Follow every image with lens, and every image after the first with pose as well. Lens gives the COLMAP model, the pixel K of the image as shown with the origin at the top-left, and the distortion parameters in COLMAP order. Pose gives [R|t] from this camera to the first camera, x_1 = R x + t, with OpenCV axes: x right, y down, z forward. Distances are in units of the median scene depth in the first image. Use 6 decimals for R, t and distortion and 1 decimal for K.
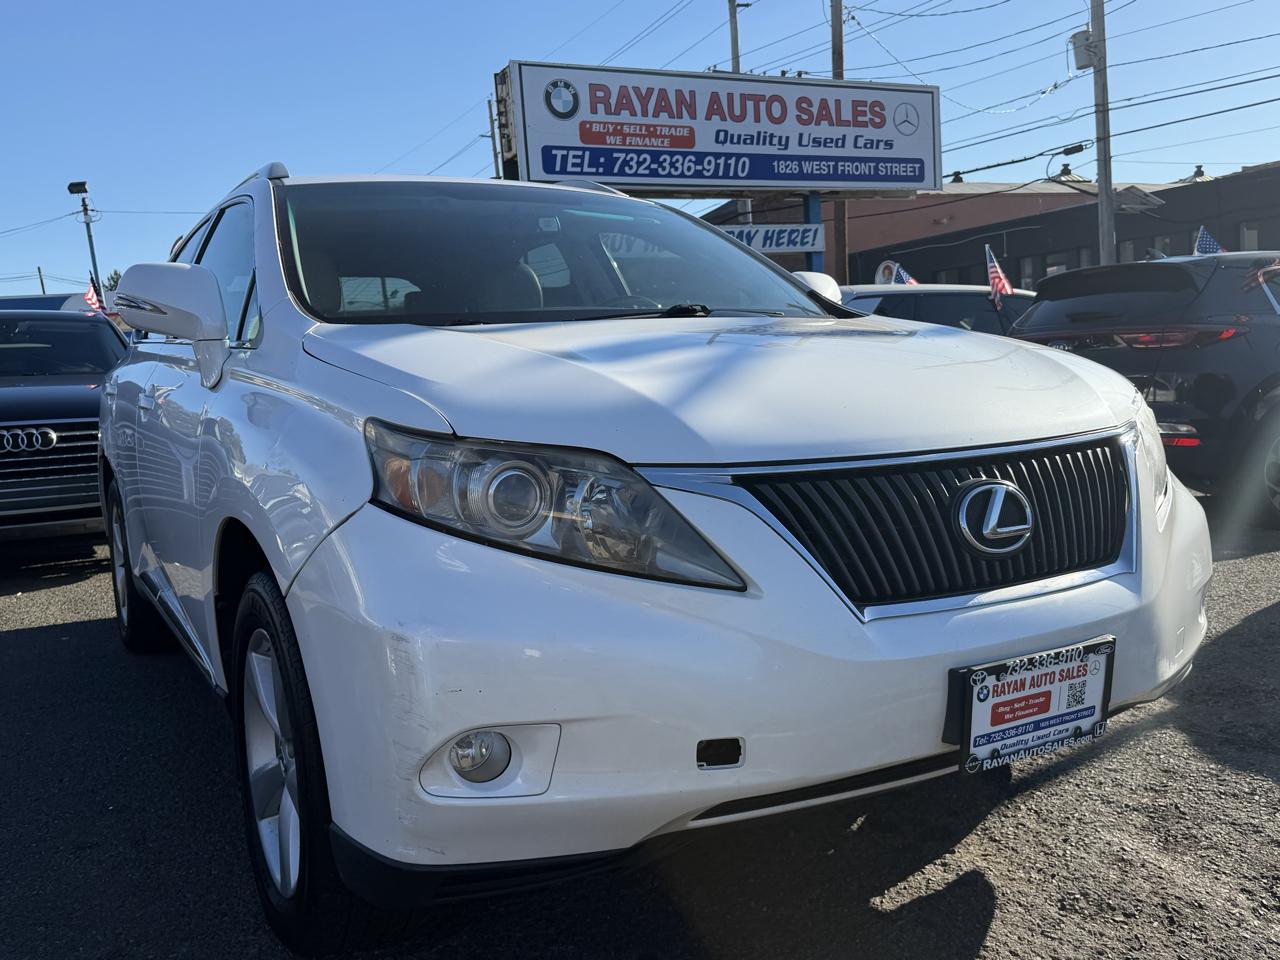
lens RADIAL K [[1134.1, 0, 611.7], [0, 1134.1, 505.1], [0, 0, 1]] dist [0.060489, -0.090509]
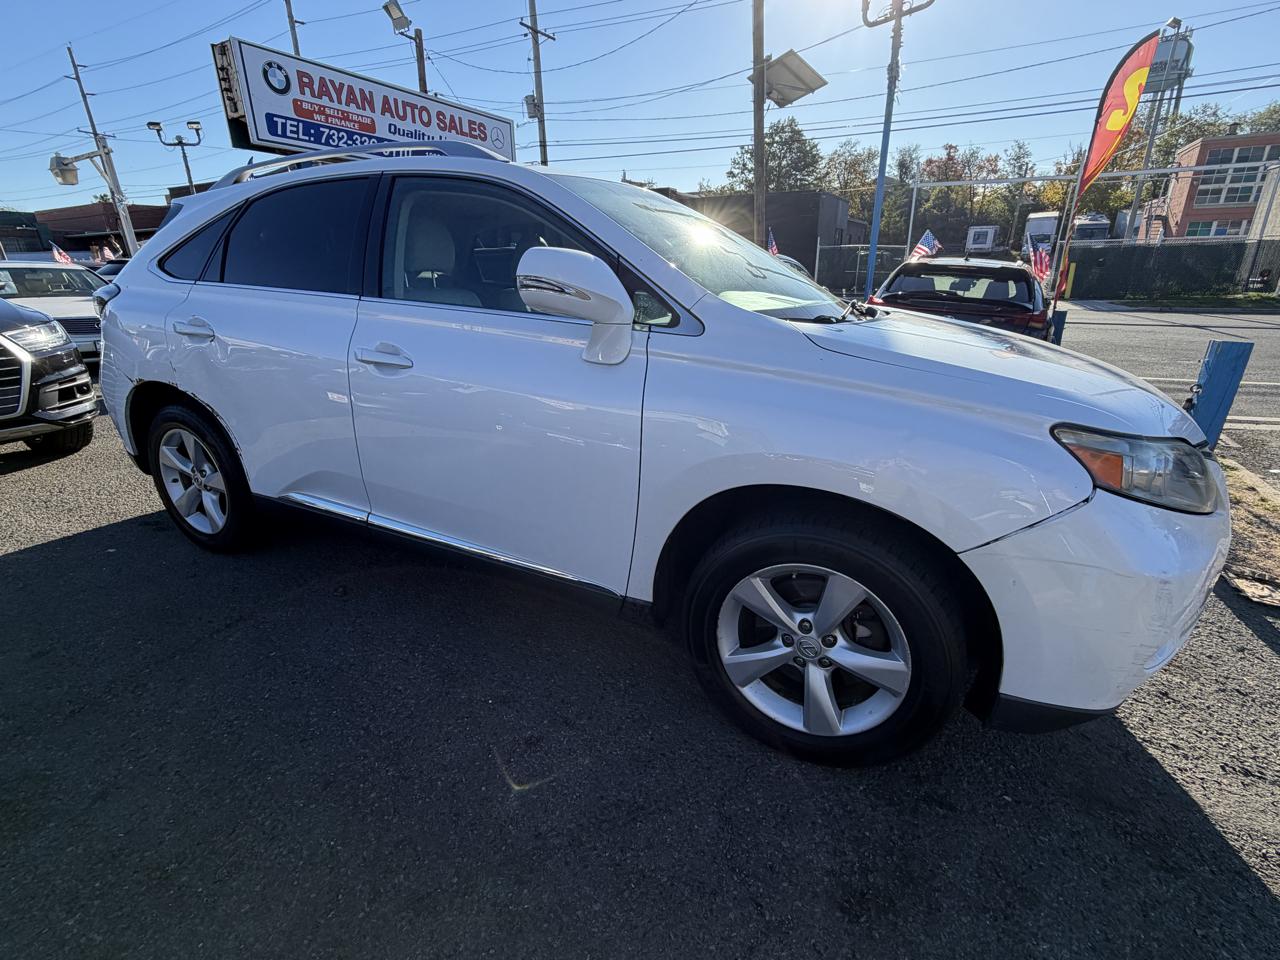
lens RADIAL K [[605.7, 0, 634.0], [0, 605.7, 479.4], [0, 0, 1]] dist [-0.000397, -0.000849]
pose [[0.822509, -0.128986, 0.553932, -0.151525], [0.017955, 0.979348, 0.201385, -0.023990], [-0.568468, -0.155695, 0.807839, 0.098532]]
